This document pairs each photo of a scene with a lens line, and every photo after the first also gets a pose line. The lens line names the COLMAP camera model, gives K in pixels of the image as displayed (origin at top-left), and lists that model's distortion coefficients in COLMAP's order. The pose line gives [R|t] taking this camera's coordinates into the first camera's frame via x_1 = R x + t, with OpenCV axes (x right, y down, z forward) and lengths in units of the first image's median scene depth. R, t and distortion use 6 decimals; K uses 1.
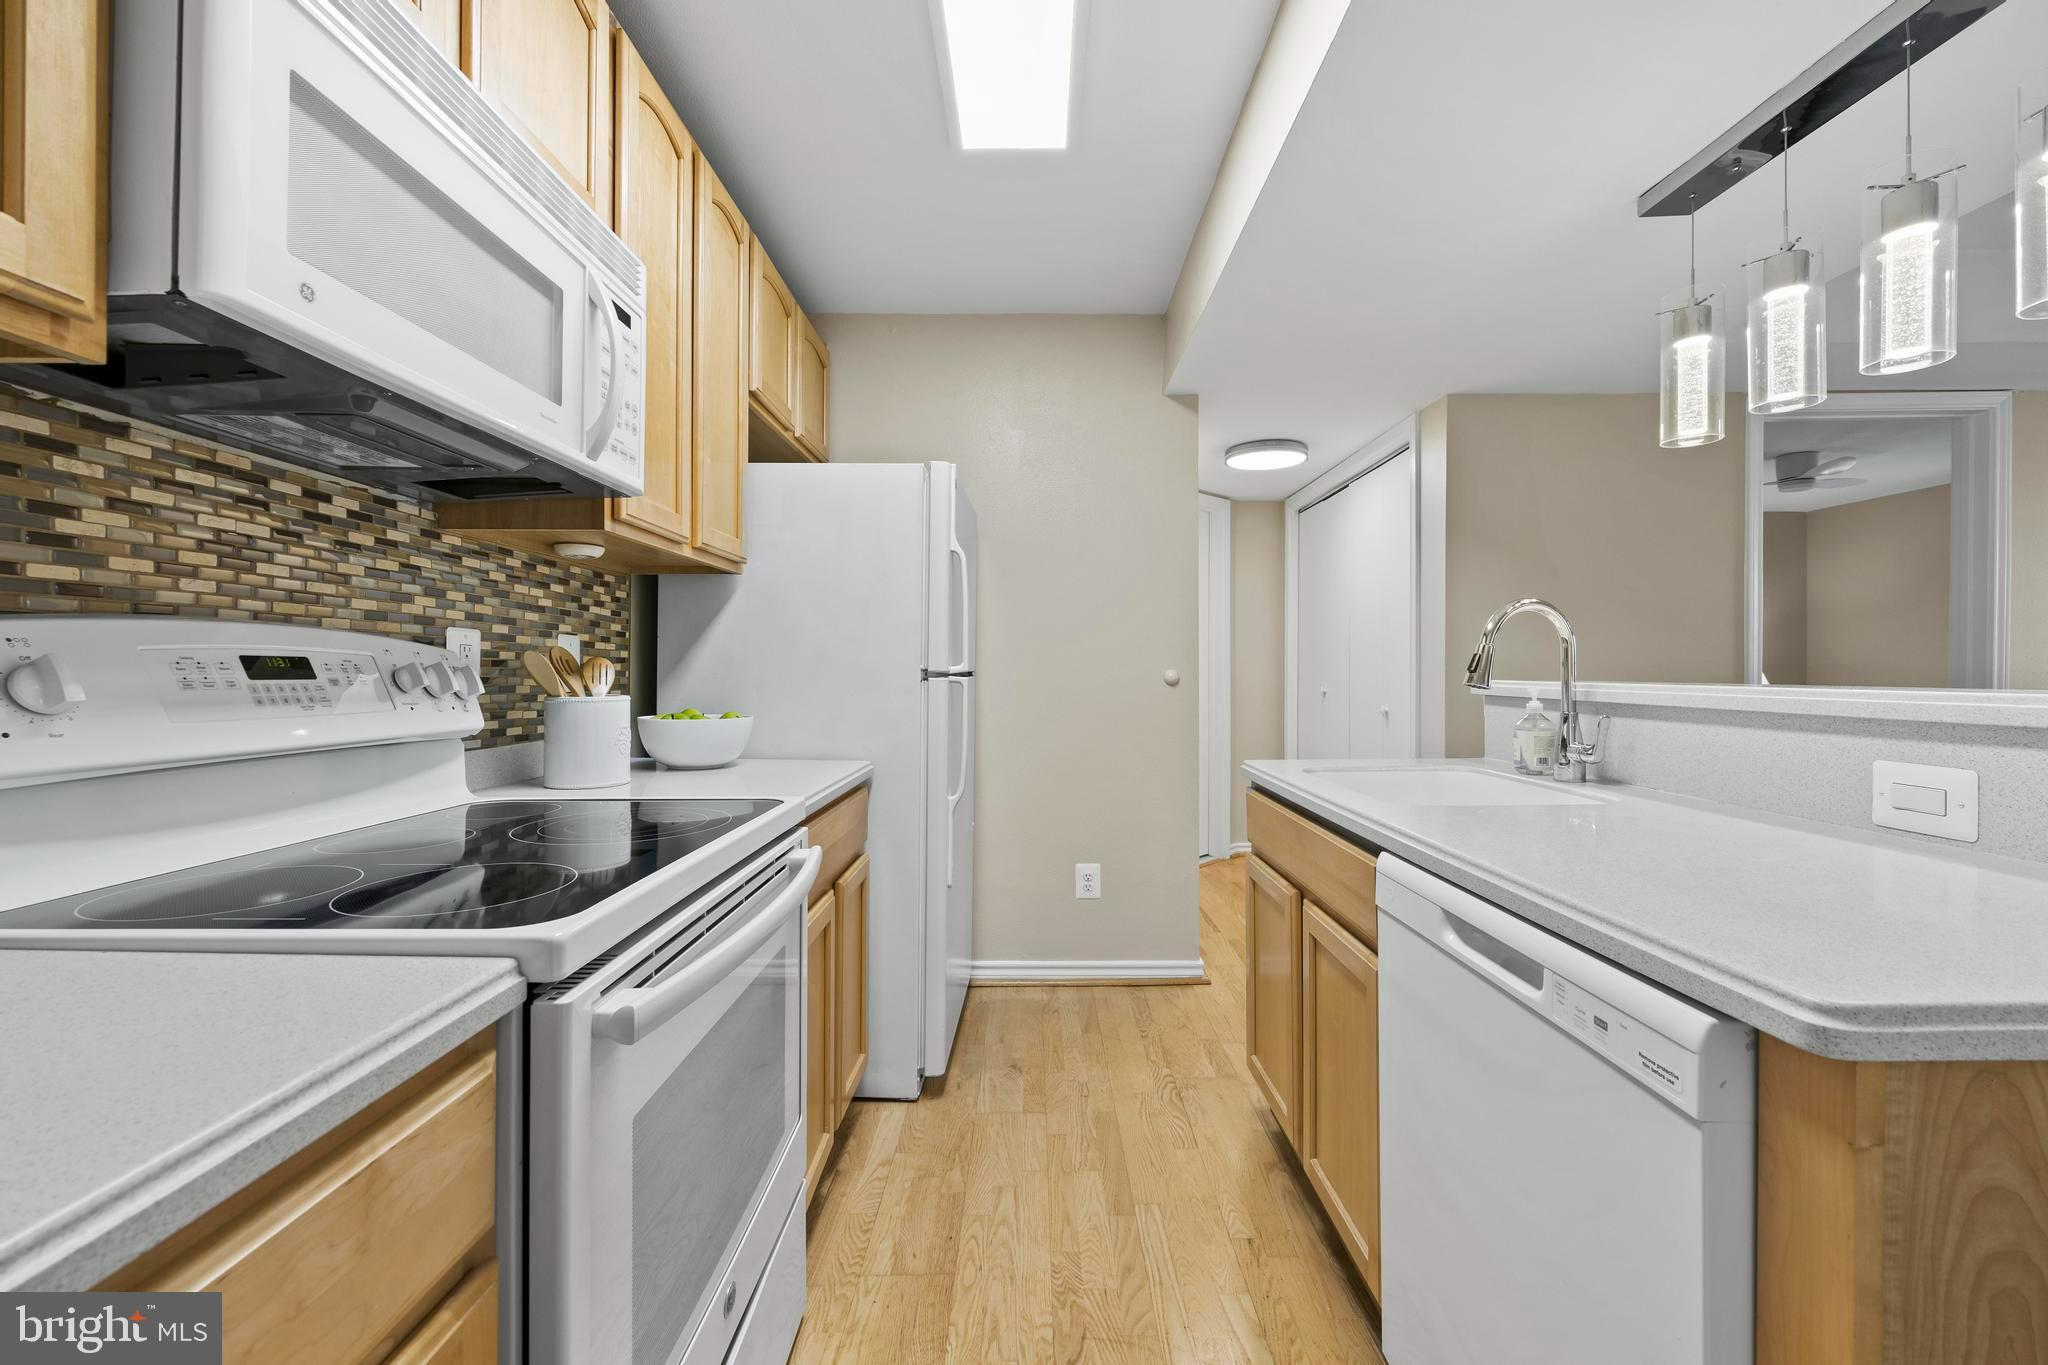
lens RADIAL K [[824.1, 0, 1026.8], [0, 824.1, 674.2], [0, 0, 1]] dist [-0.006936, 0.001257]
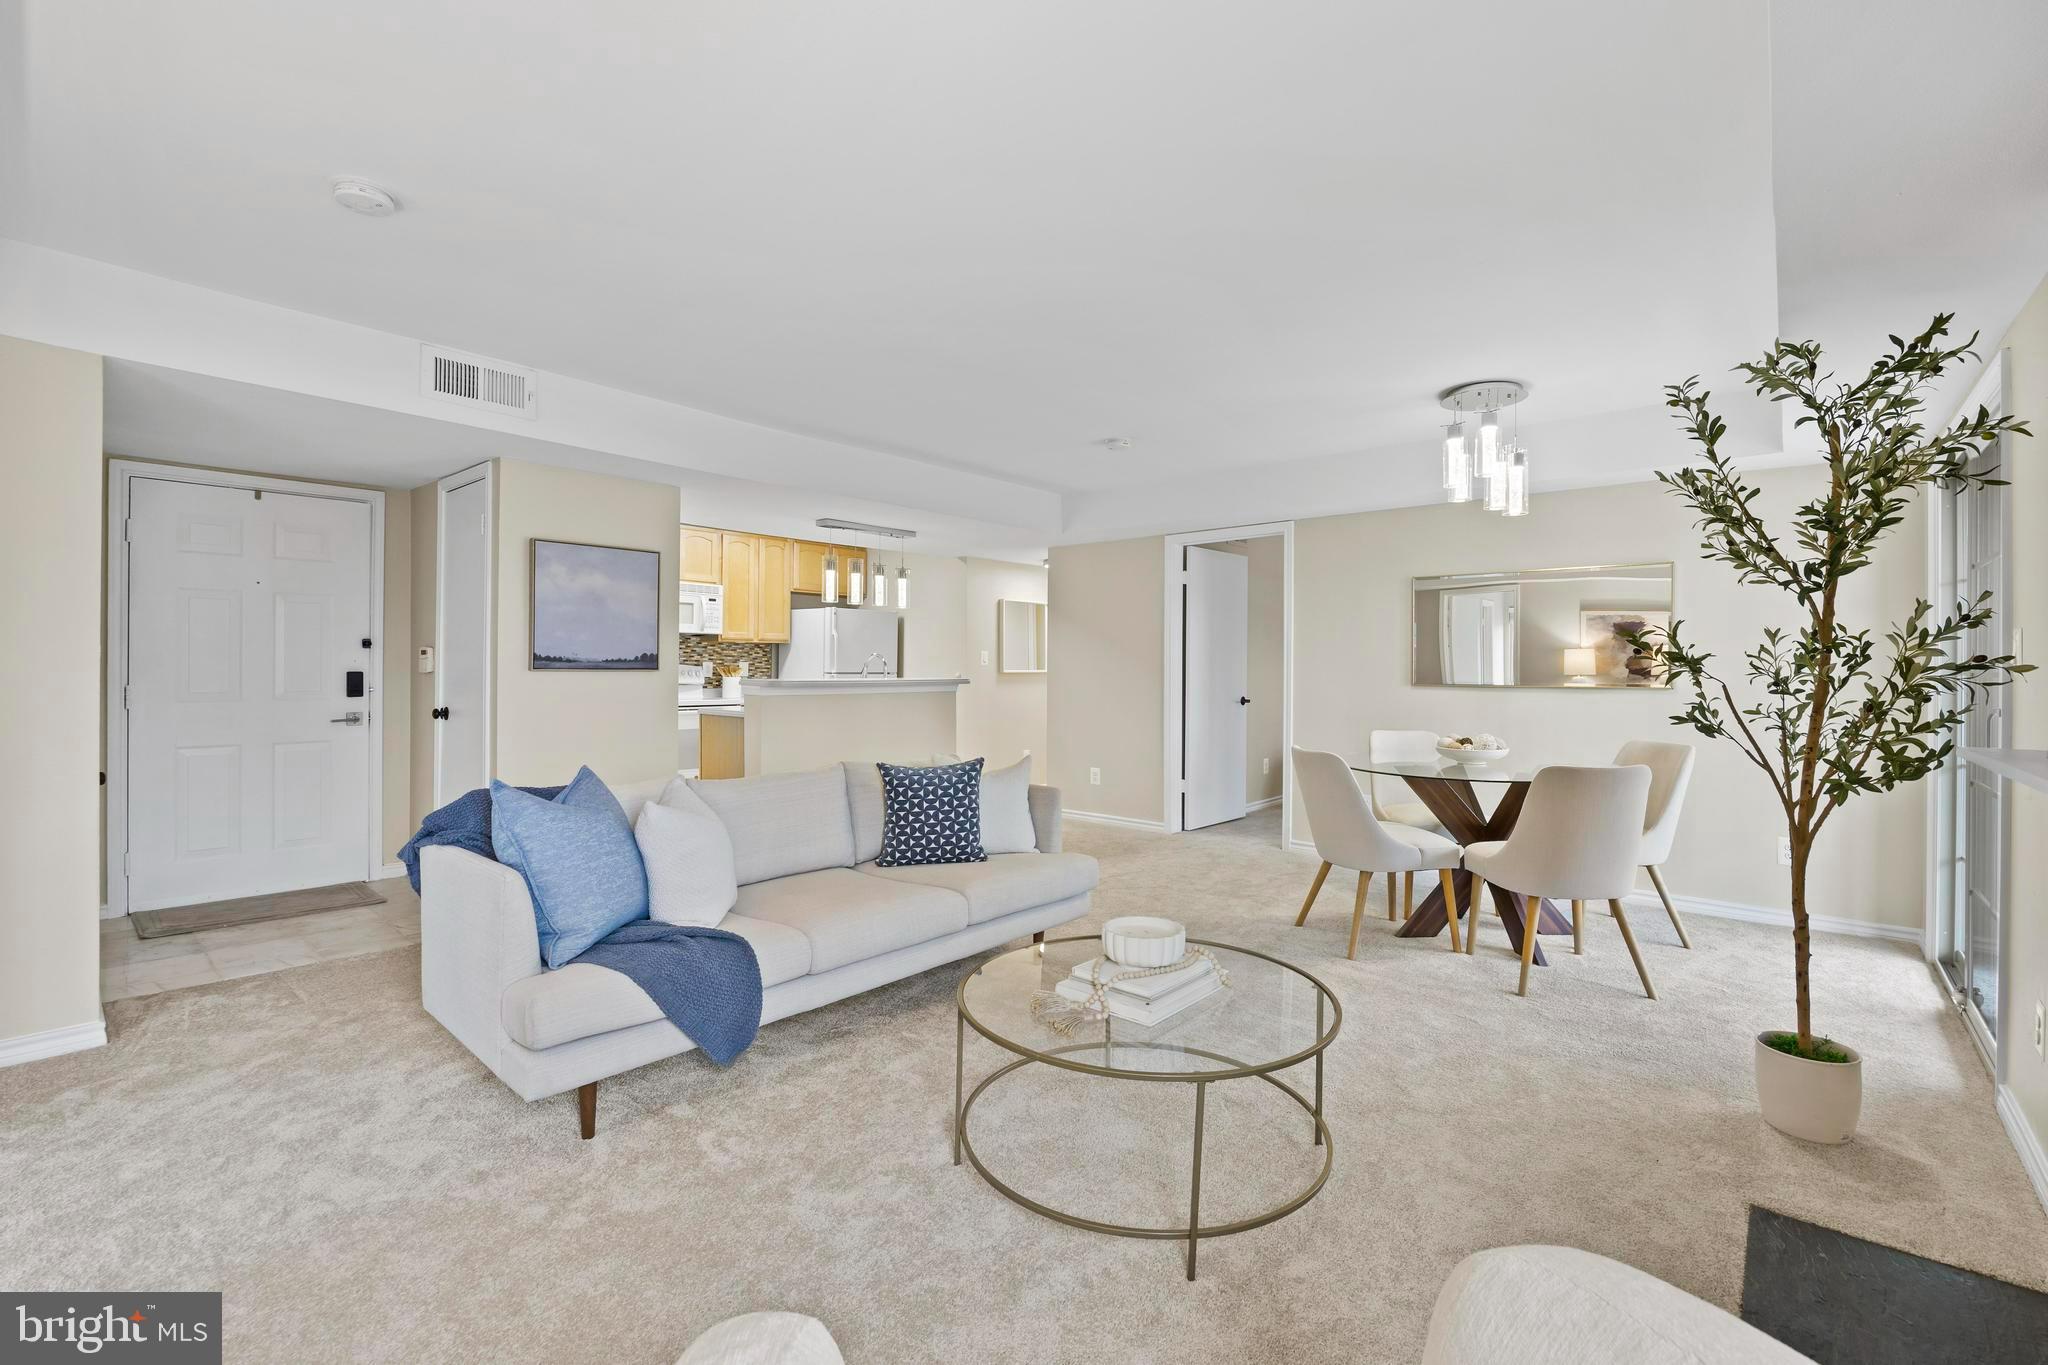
lens RADIAL K [[879.2, 0, 1021.5], [0, 879.2, 676.1], [0, 0, 1]] dist [-0.000151, -0.000003]
pose [[0.752540, 0.008612, -0.658490, 4.022289], [-0.009757, 0.999951, 0.001927, -0.003478], [0.658474, 0.004974, 0.752587, -1.614376]]
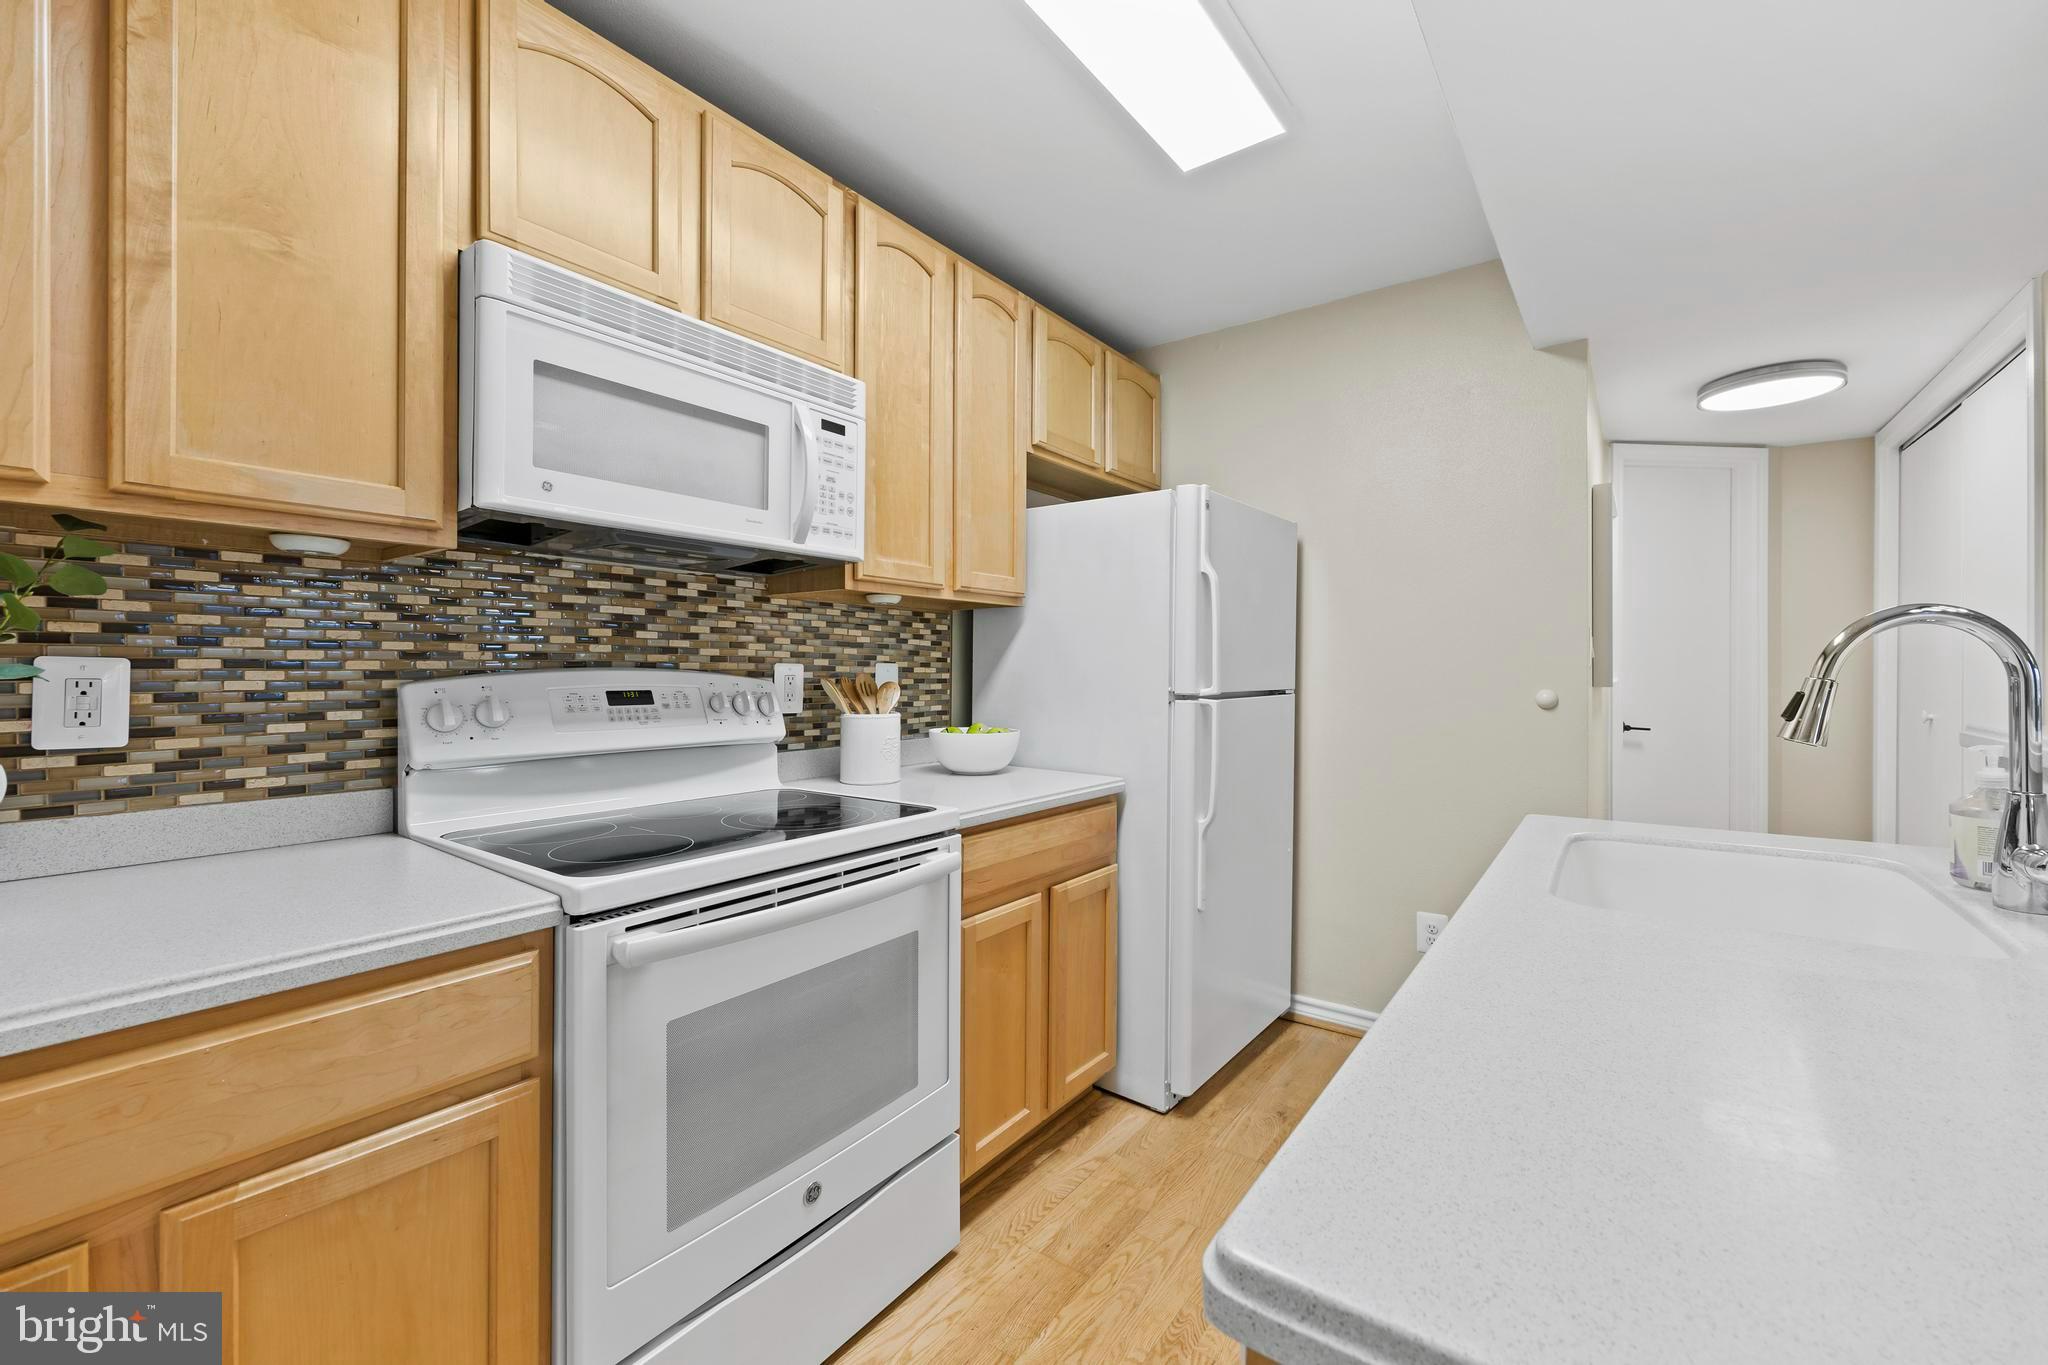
lens RADIAL K [[824.1, 0, 1032.9], [0, 824.1, 672.6], [0, 0, 1]] dist [-0.006936, 0.001257]
pose [[0.804328, 0.002355, -0.594181, 0.495031], [-0.002261, 0.999997, 0.000904, -0.043525], [0.594181, 0.000616, 0.804331, 0.119169]]
